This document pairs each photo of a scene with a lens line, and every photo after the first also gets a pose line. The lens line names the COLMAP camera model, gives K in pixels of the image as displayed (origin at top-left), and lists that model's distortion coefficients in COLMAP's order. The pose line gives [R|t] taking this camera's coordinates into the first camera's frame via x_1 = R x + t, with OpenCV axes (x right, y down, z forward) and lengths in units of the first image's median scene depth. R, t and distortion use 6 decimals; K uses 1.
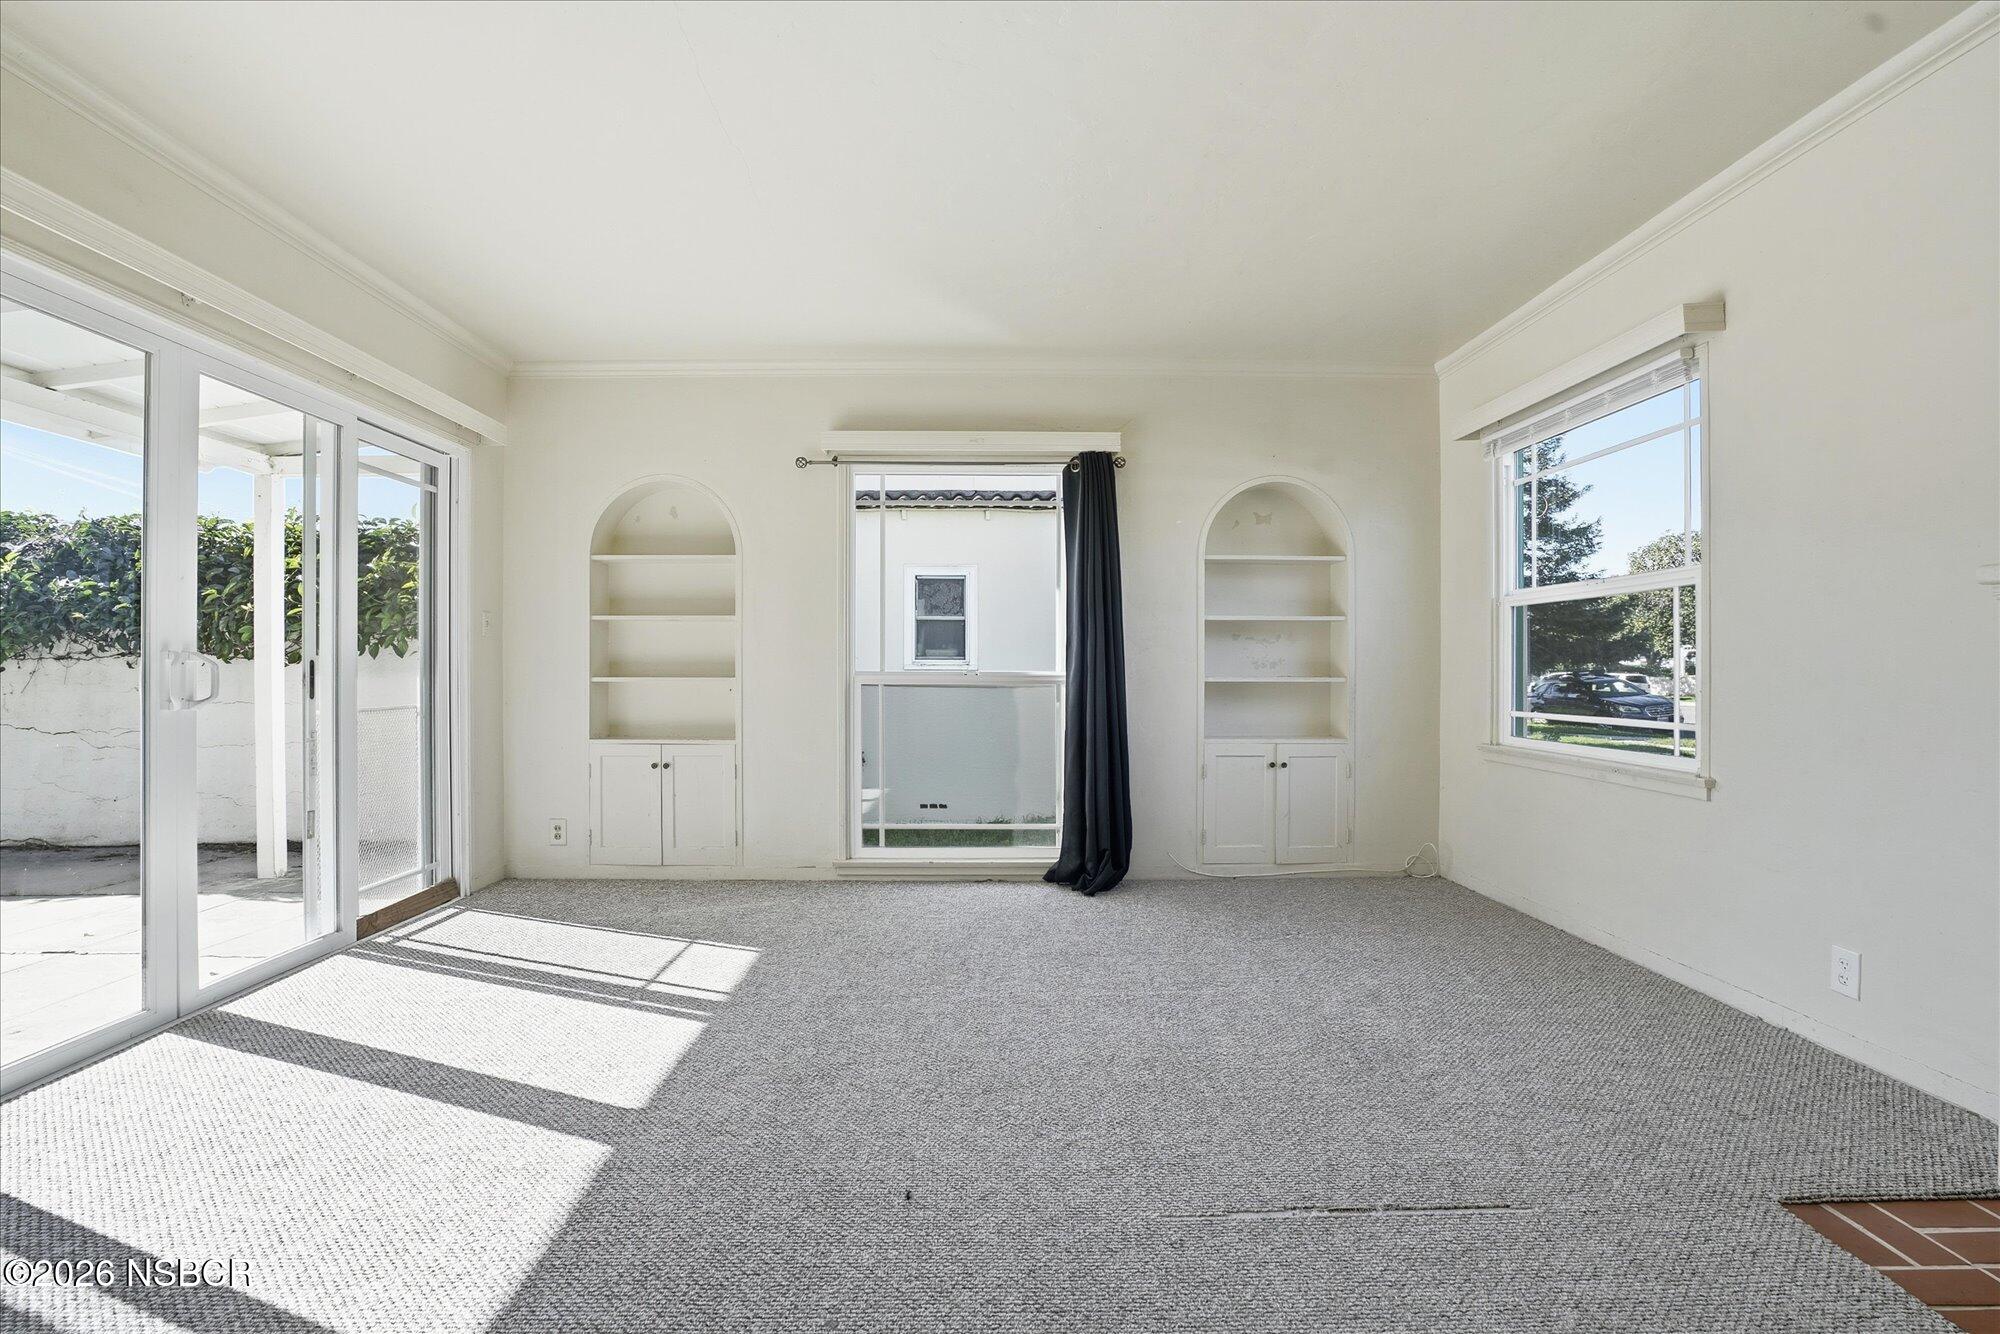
lens RADIAL K [[925.2, 0, 986.1], [0, 925.2, 664.3], [0, 0, 1]] dist [-0.073760, 0.033546]
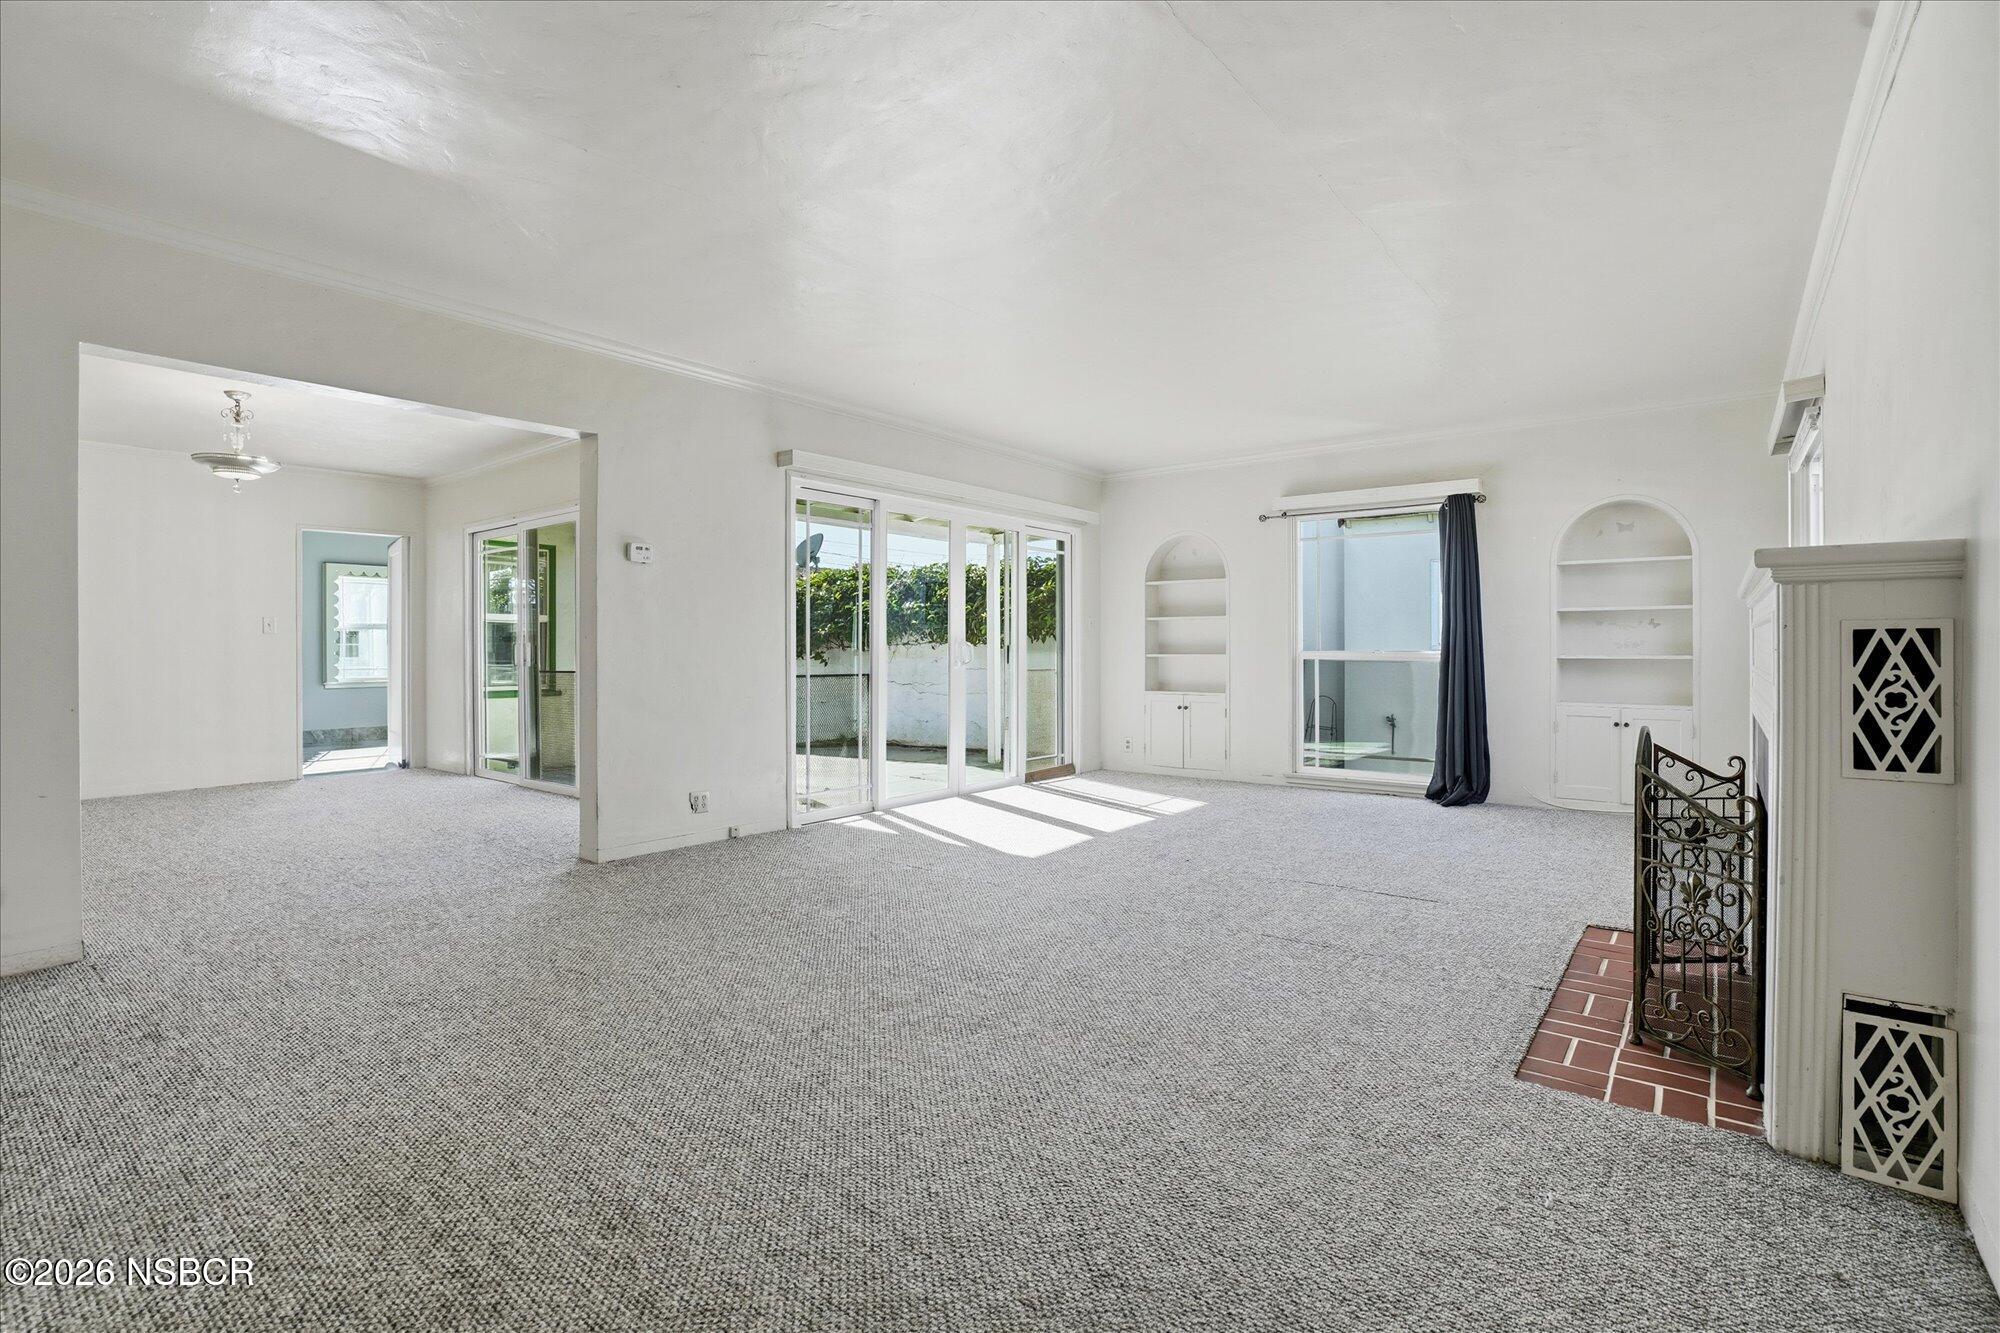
lens RADIAL K [[925.2, 0, 986.1], [0, 925.2, 663.8], [0, 0, 1]] dist [-0.073760, 0.033546]
pose [[0.768924, 0.008148, -0.639288, 0.435250], [0.005889, 0.999786, 0.019826, -0.003698], [0.639313, -0.019010, 0.768712, -0.509096]]
